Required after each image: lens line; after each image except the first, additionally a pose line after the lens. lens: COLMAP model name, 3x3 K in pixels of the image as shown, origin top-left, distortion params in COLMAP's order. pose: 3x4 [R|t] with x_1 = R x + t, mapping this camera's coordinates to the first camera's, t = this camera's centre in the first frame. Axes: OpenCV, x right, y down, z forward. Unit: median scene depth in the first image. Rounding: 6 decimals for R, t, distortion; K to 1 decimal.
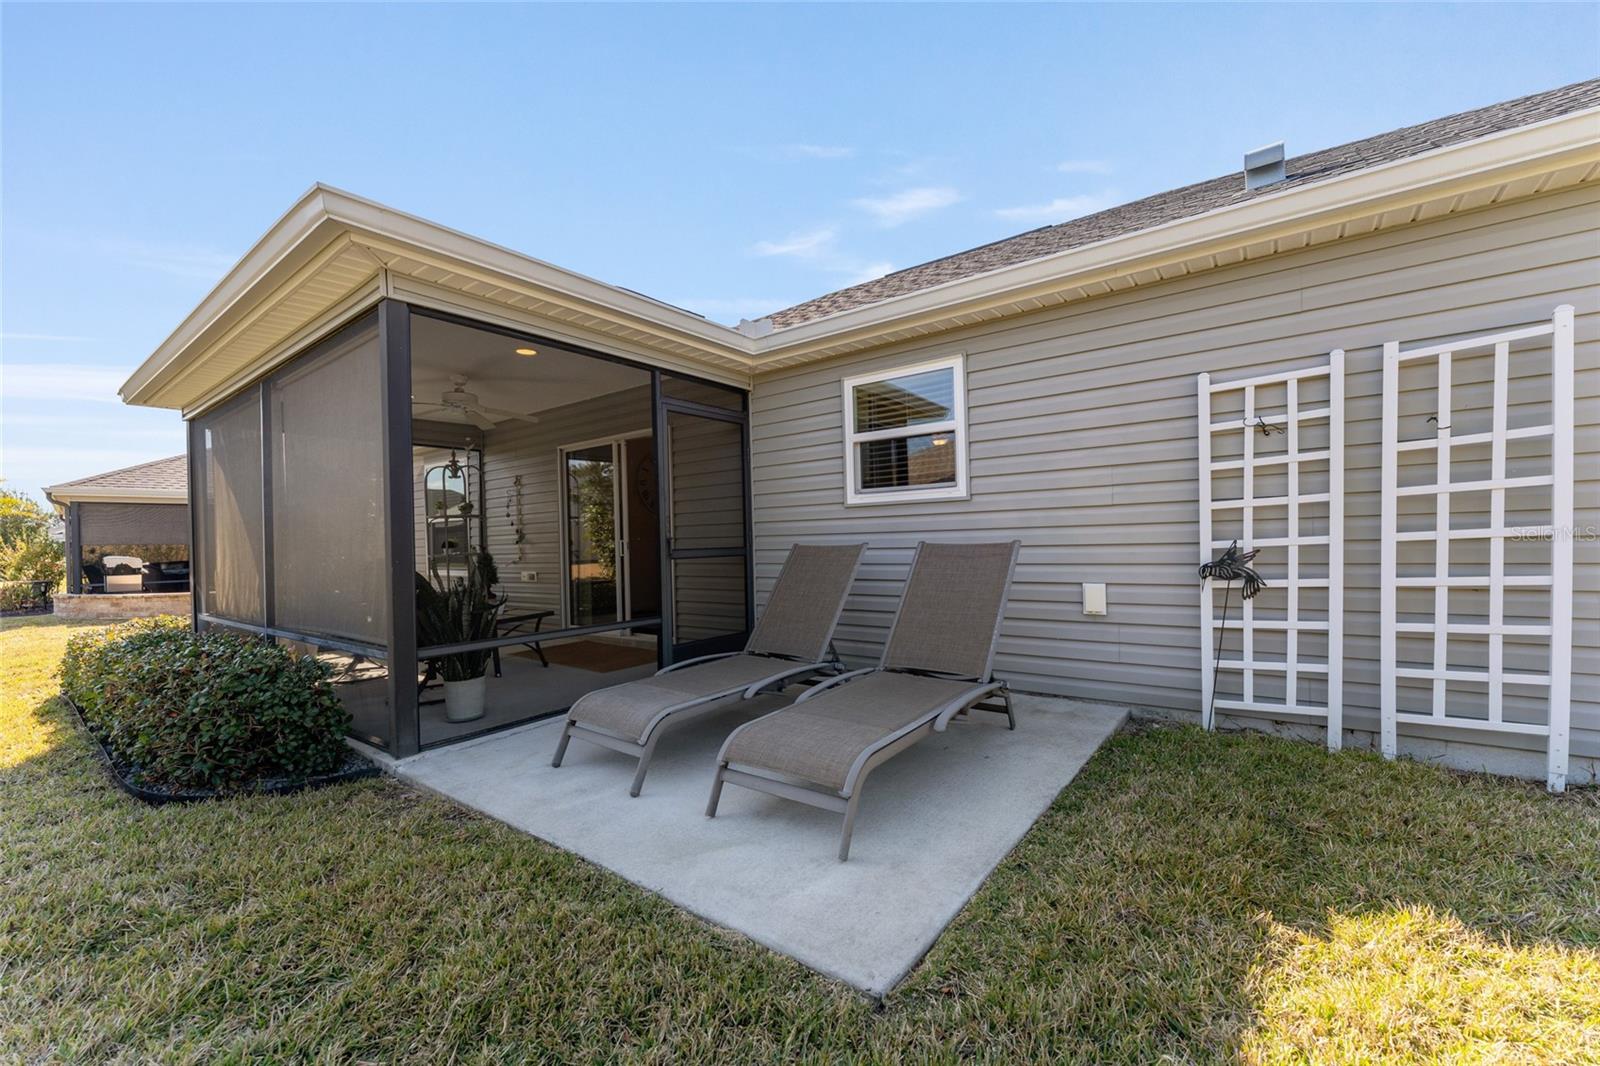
lens RADIAL K [[639.5, 0, 797.9], [0, 639.5, 538.6], [0, 0, 1]] dist [-0.000941, -0.000251]
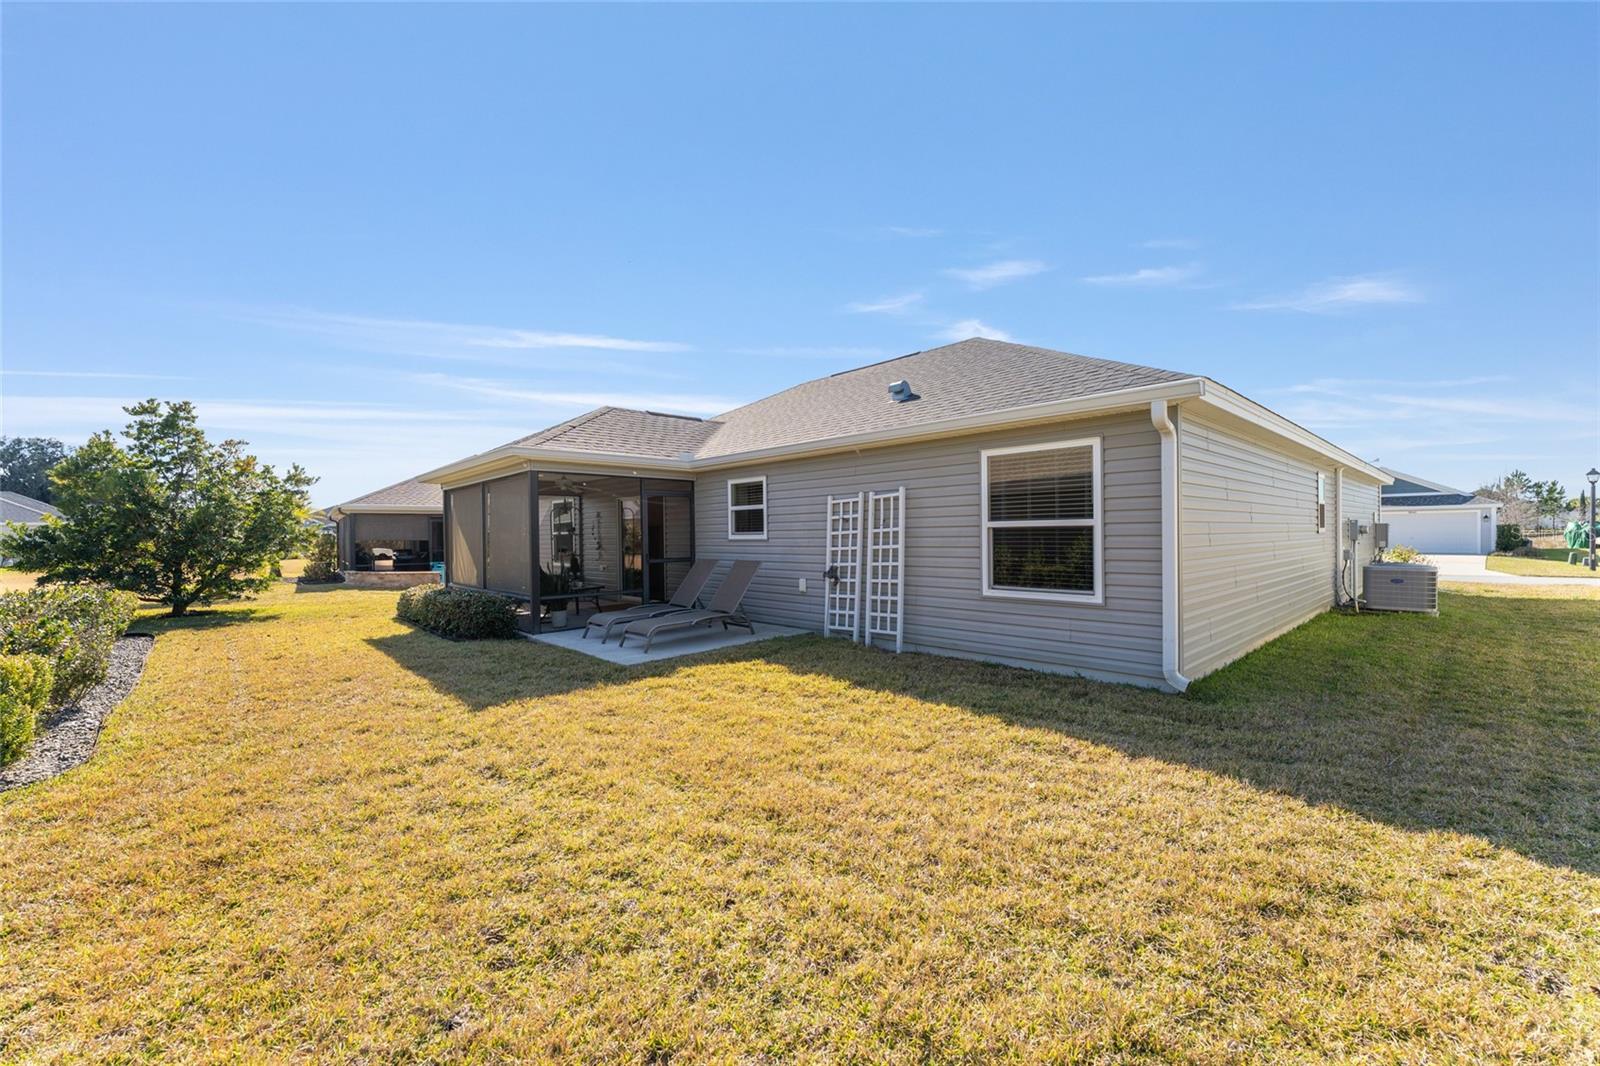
lens RADIAL K [[639.5, 0, 806.1], [0, 639.5, 535.8], [0, 0, 1]] dist [-0.000941, -0.000251]
pose [[0.985826, 0.014516, -0.167140, 1.026857], [-0.012938, 0.999861, 0.010527, -0.135292], [0.167269, -0.008215, 0.985877, -1.578440]]
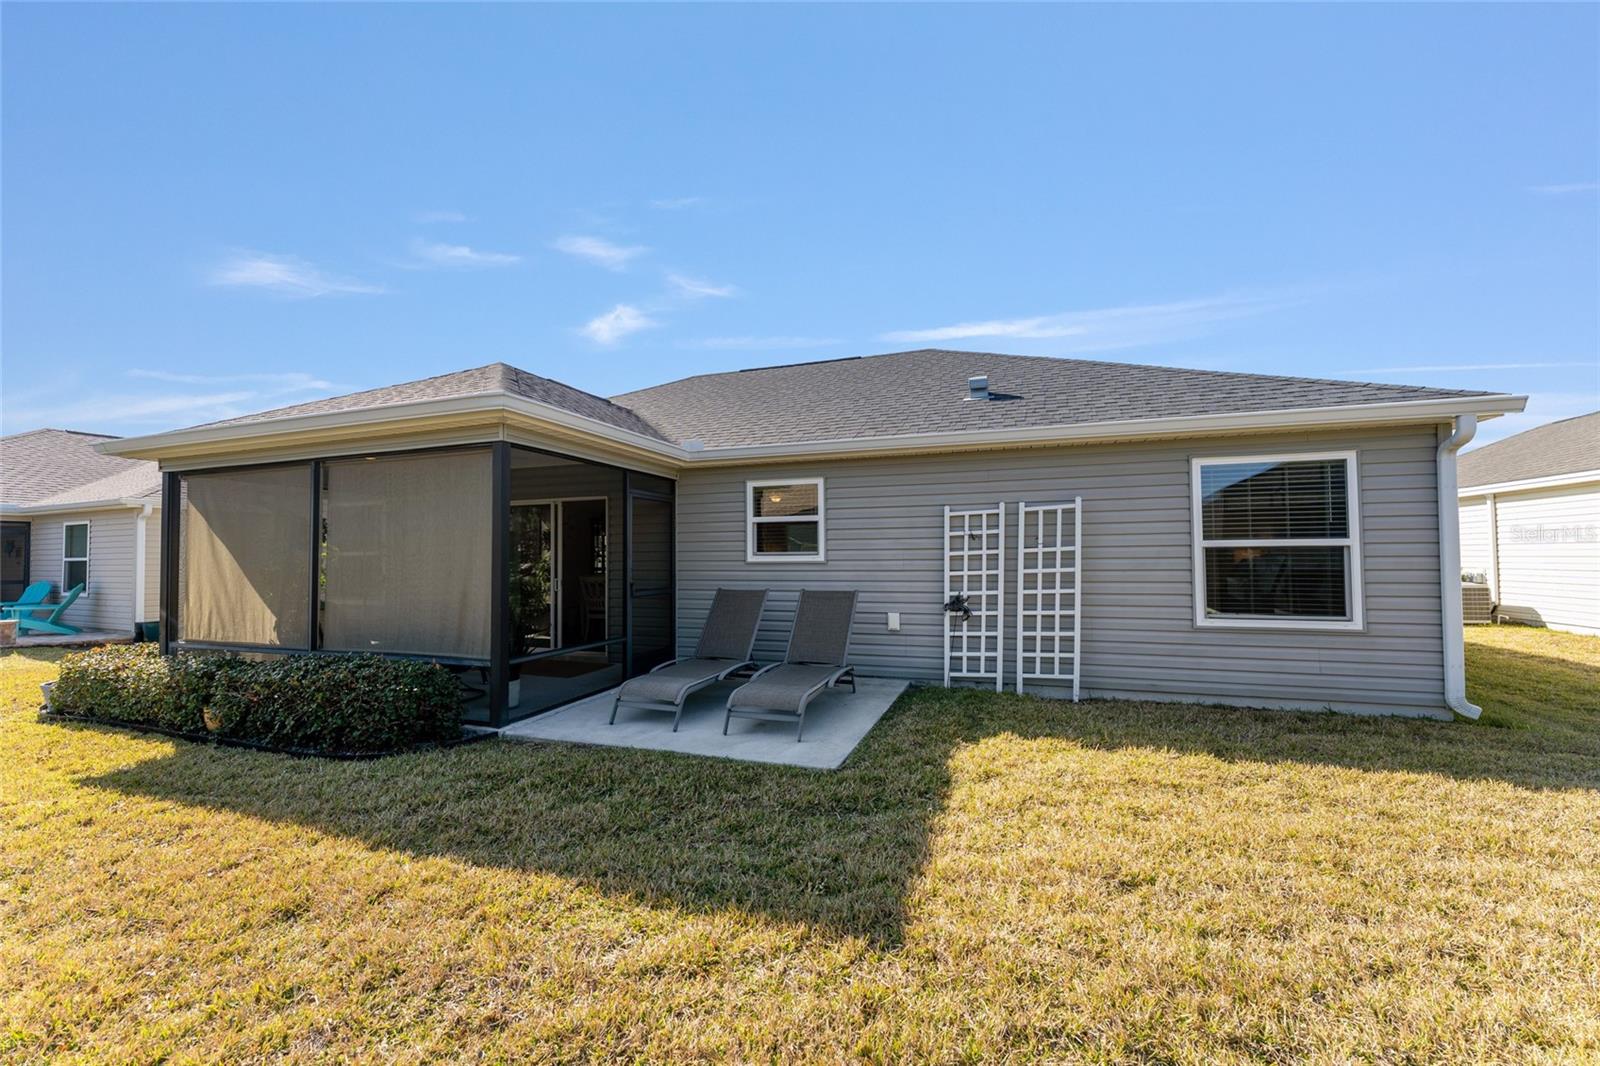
lens RADIAL K [[639.5, 0, 790.9], [0, 639.5, 537.8], [0, 0, 1]] dist [-0.000941, -0.000251]
pose [[0.952773, 0.027838, 0.302403, -0.437951], [-0.018207, 0.999235, -0.034622, -0.088901], [-0.303136, 0.027481, 0.952551, -0.766936]]
